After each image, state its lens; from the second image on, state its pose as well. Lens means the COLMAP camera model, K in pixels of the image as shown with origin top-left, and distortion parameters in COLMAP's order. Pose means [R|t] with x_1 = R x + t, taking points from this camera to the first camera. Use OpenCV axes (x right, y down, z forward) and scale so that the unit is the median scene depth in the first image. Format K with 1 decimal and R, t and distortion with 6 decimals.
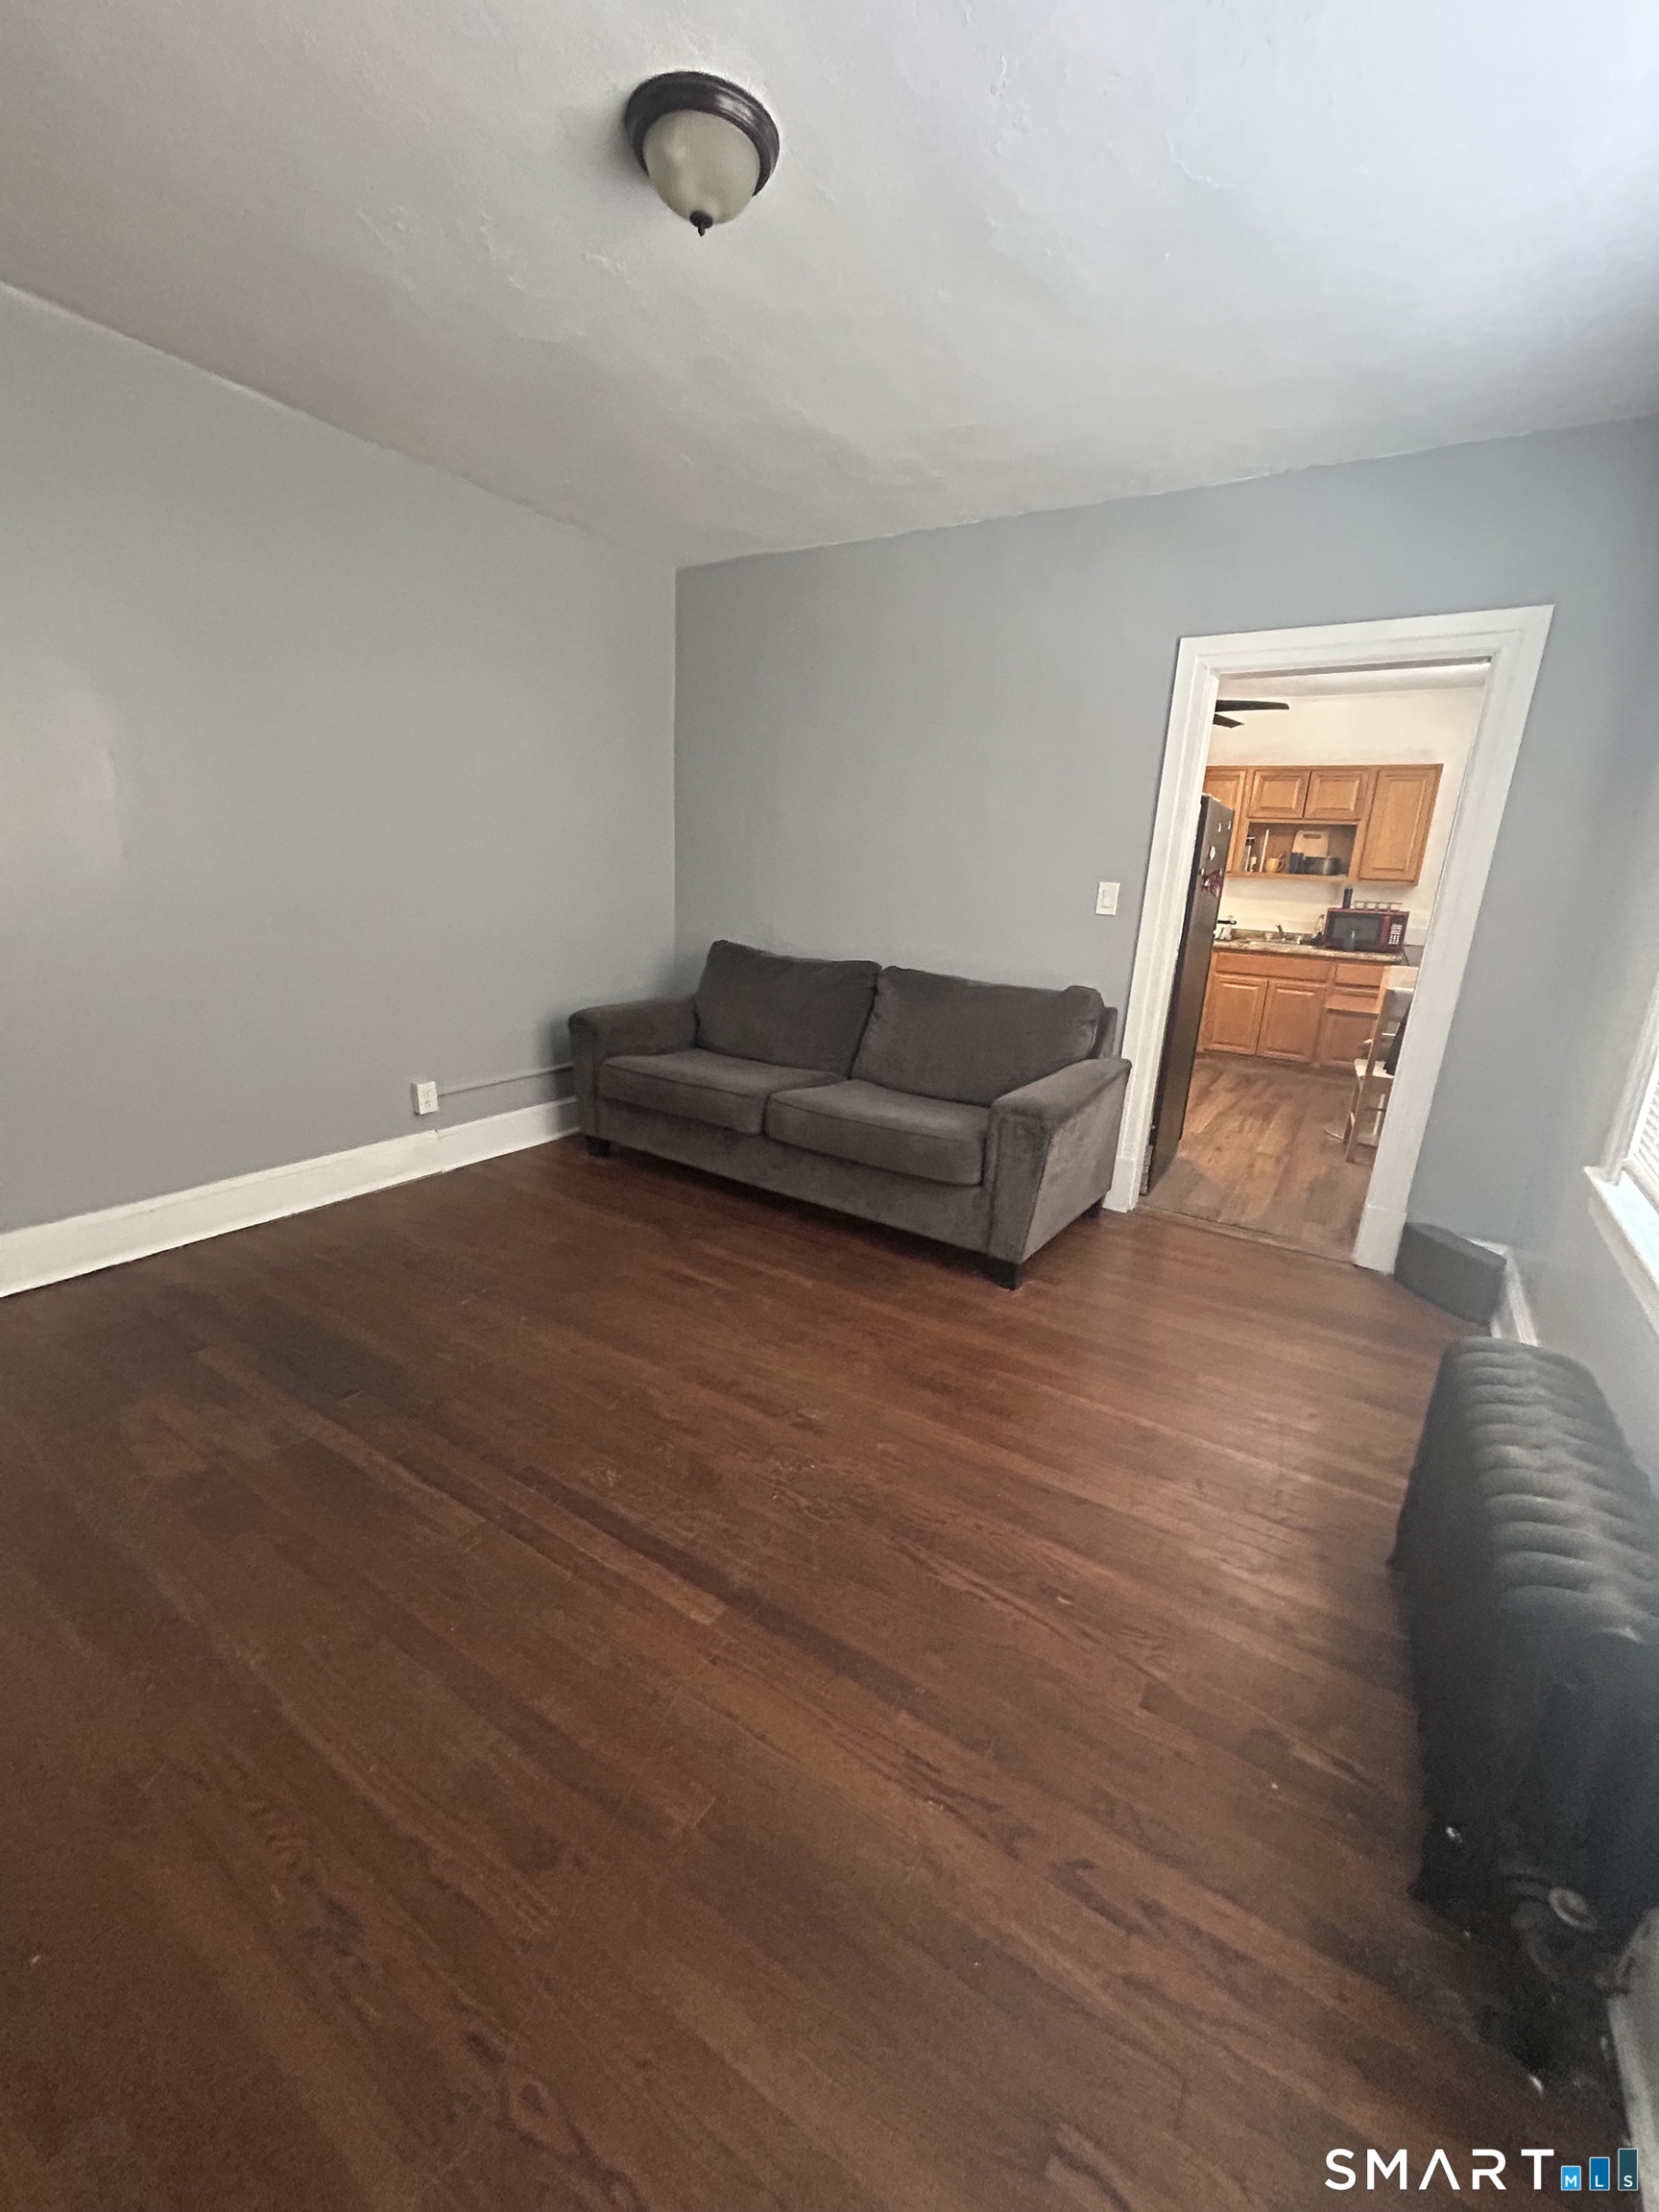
lens RADIAL K [[891.0, 0, 842.4], [0, 891.0, 1110.9], [0, 0, 1]] dist [-0.000941, 0.000378]
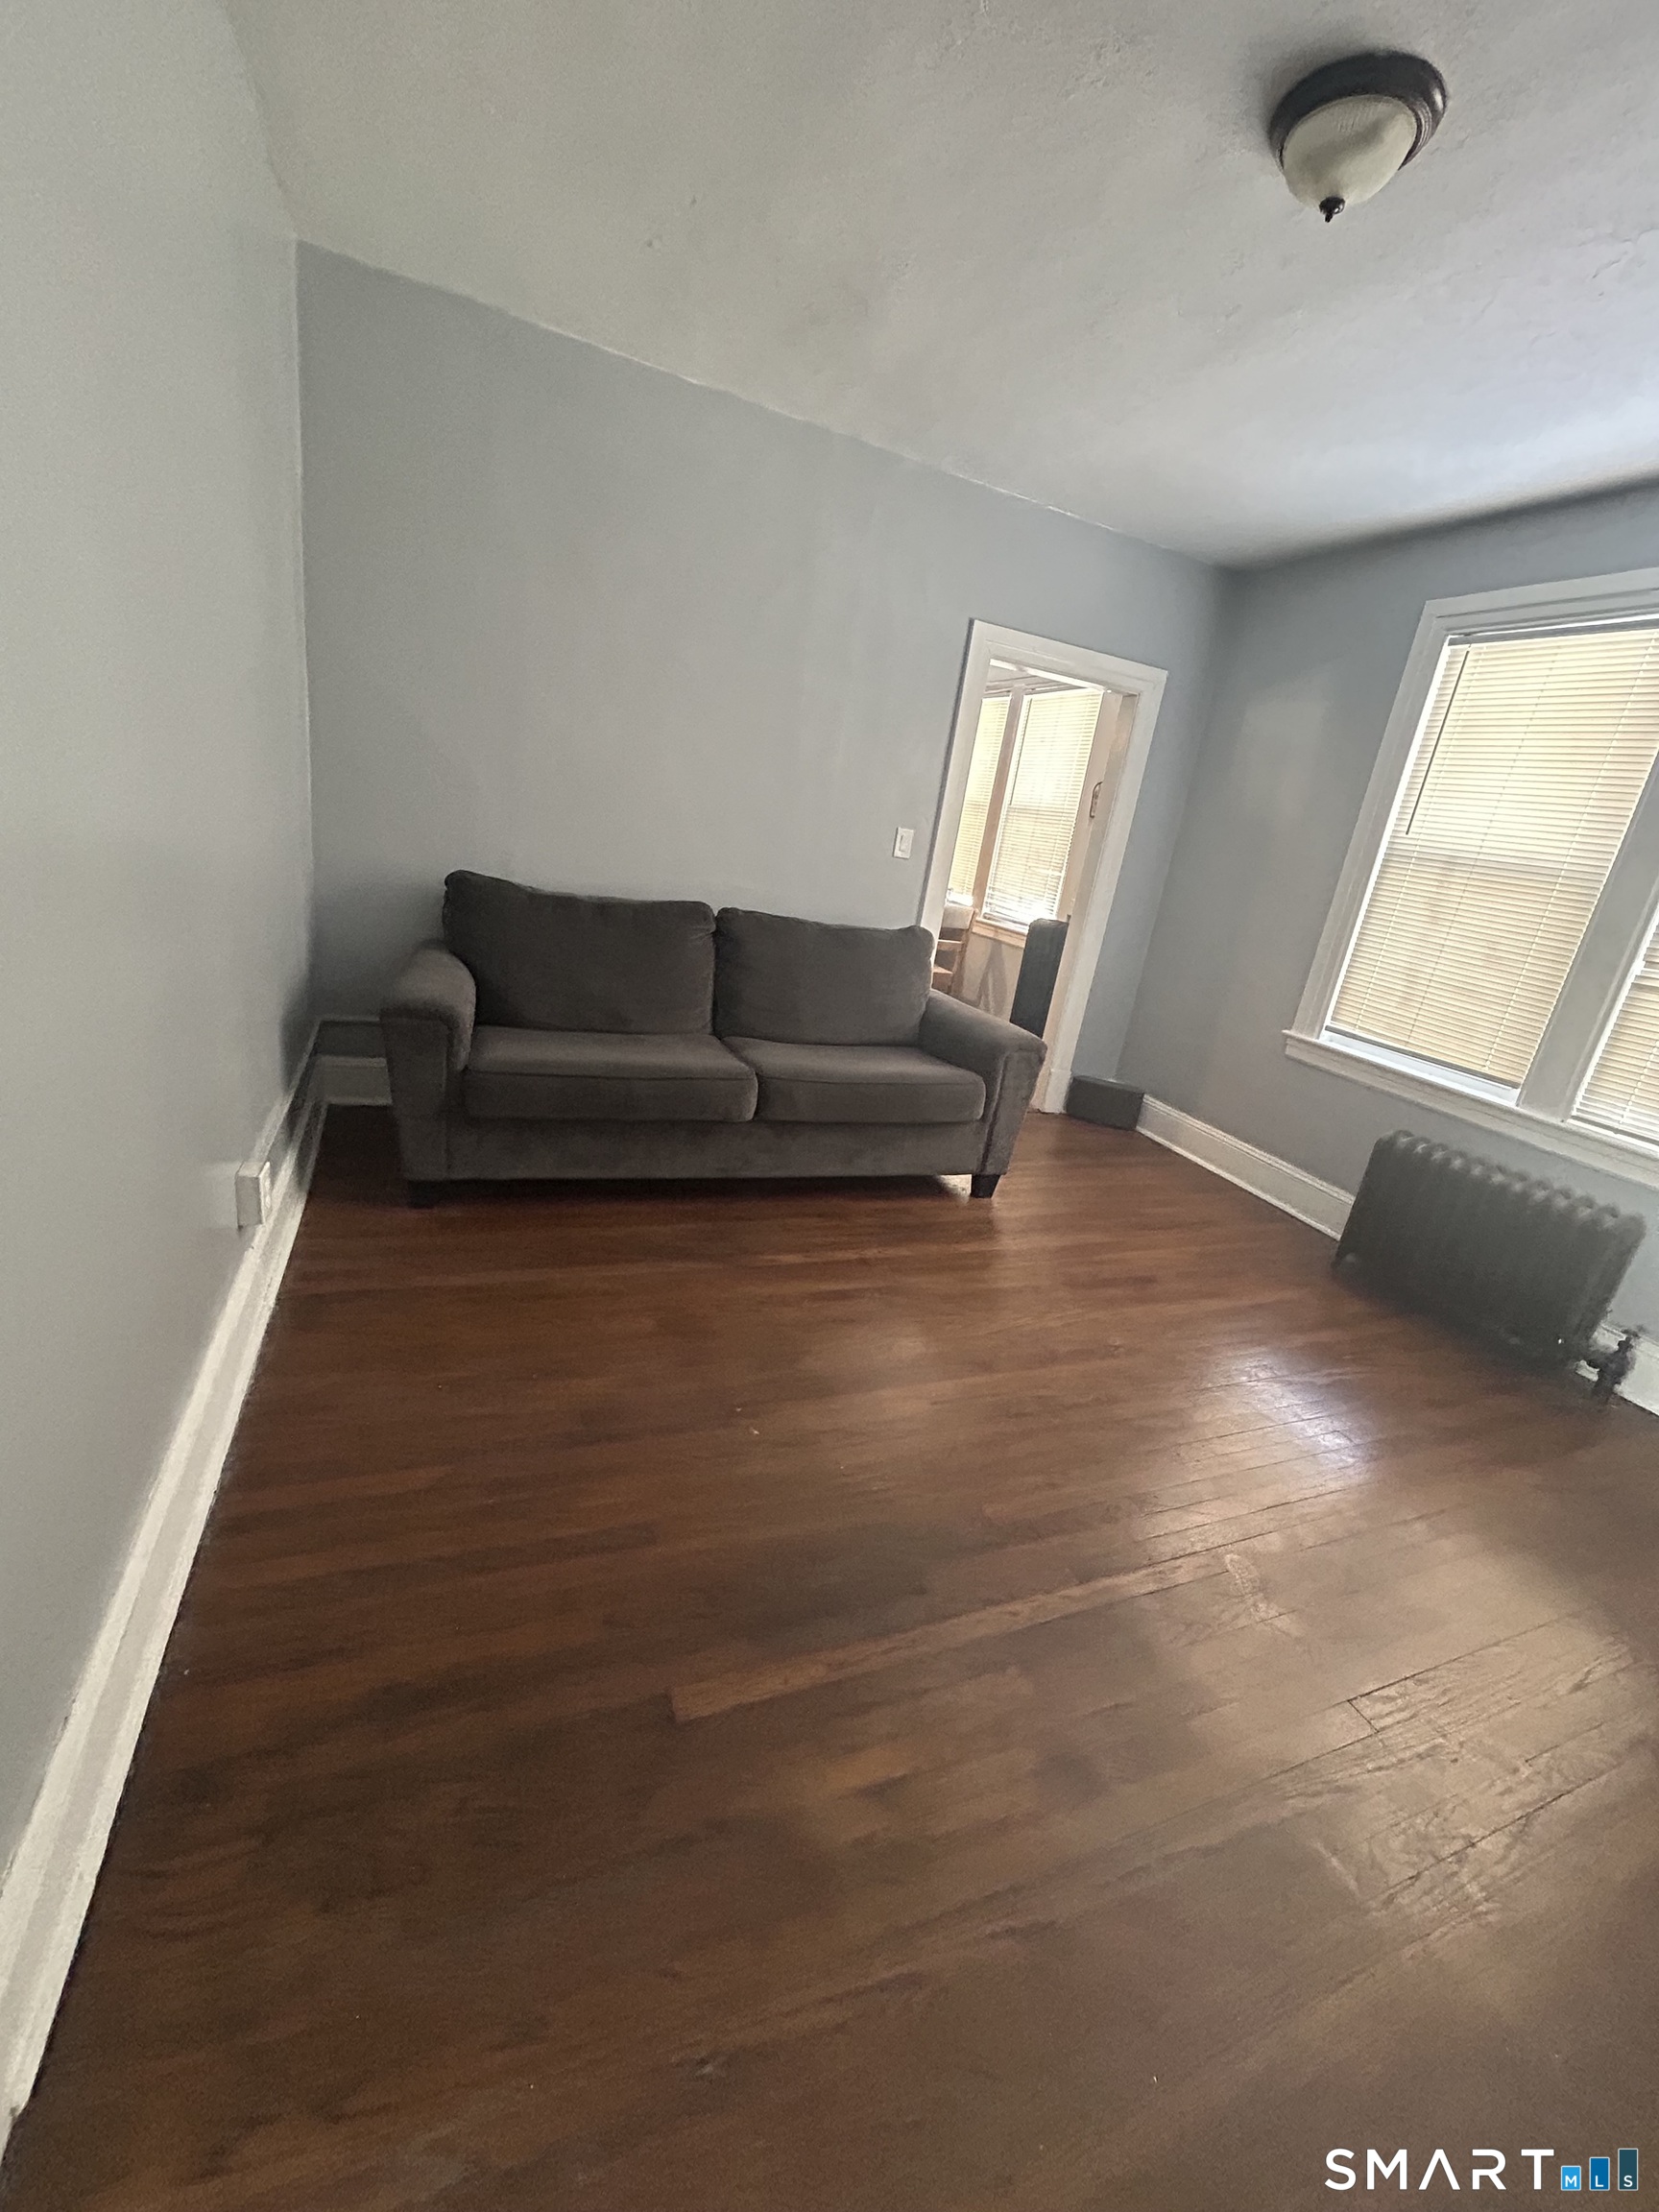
lens RADIAL K [[891.0, 0, 824.0], [0, 891.0, 1106.1], [0, 0, 1]] dist [-0.000941, 0.000378]
pose [[0.579422, -0.216056, 0.785869, -0.824947], [0.104444, 0.975957, 0.191310, -0.162887], [-0.808308, -0.028769, 0.588056, 0.481442]]
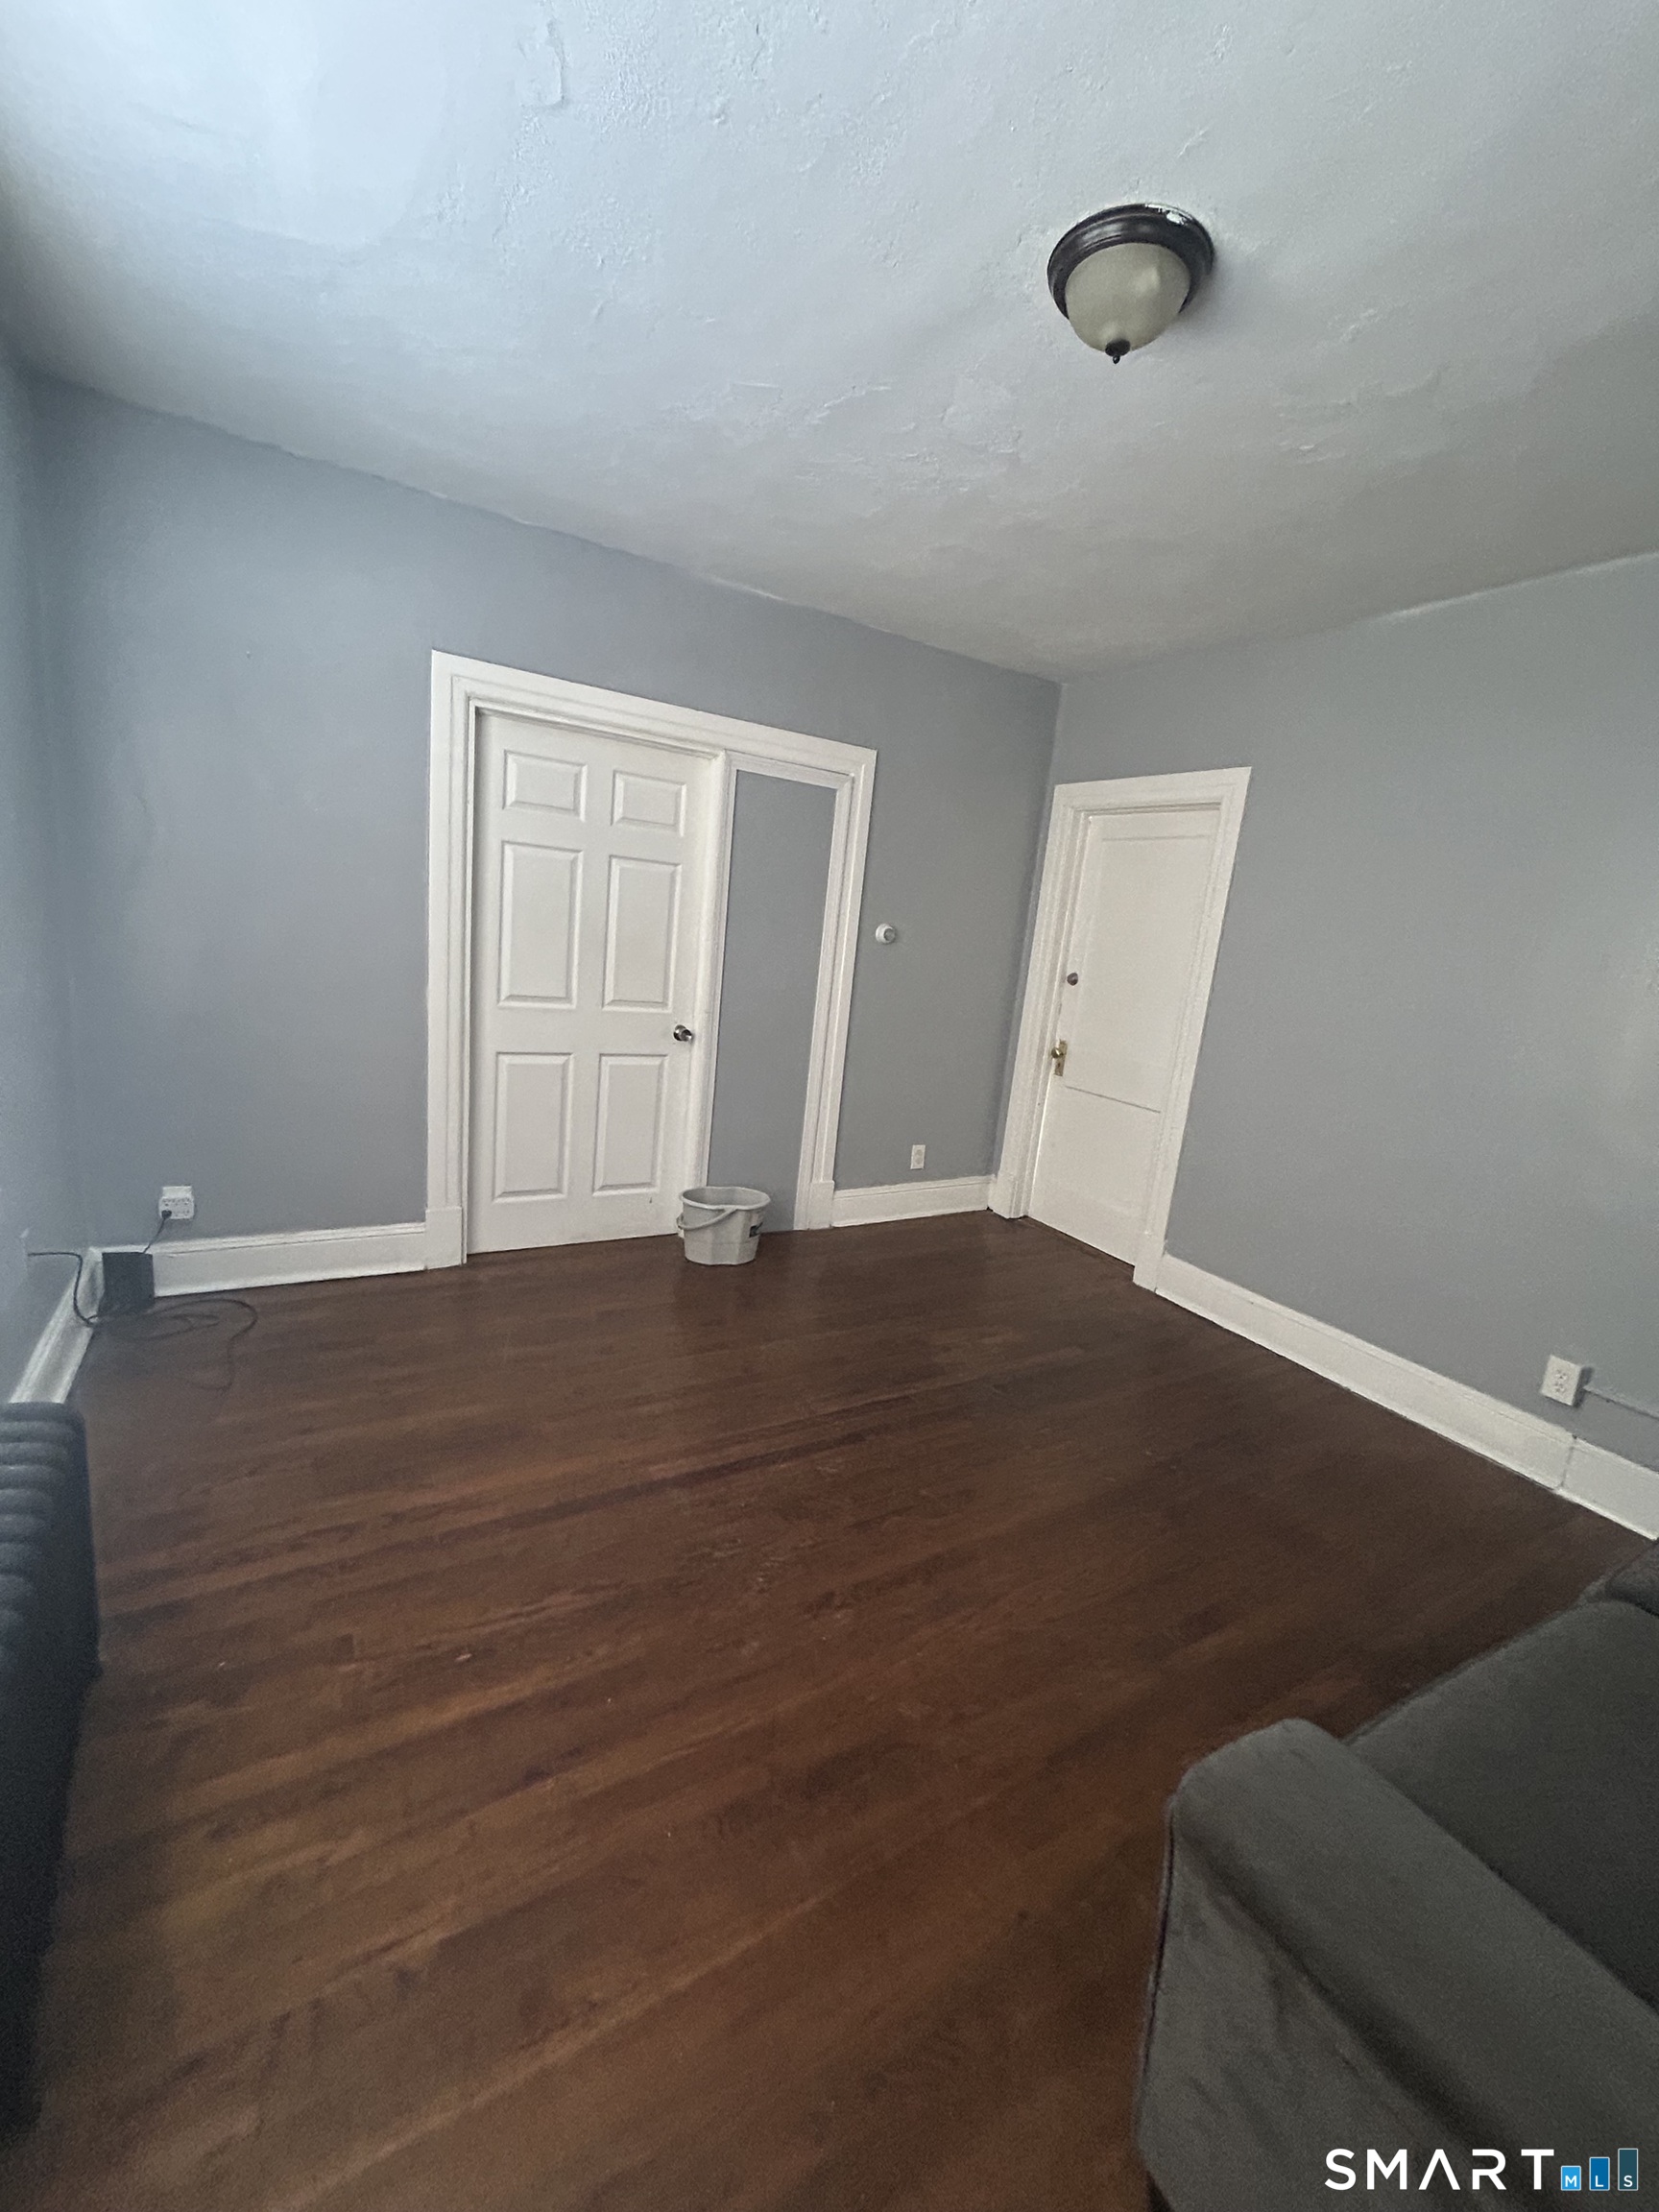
lens RADIAL K [[891.0, 0, 814.3], [0, 891.0, 1105.4], [0, 0, 1]] dist [-0.000941, 0.000378]
pose [[-0.466983, 0.086294, -0.880046, 0.511750], [-0.353866, 0.893825, 0.275419, -0.236397], [0.810374, 0.440035, -0.386865, 0.826845]]
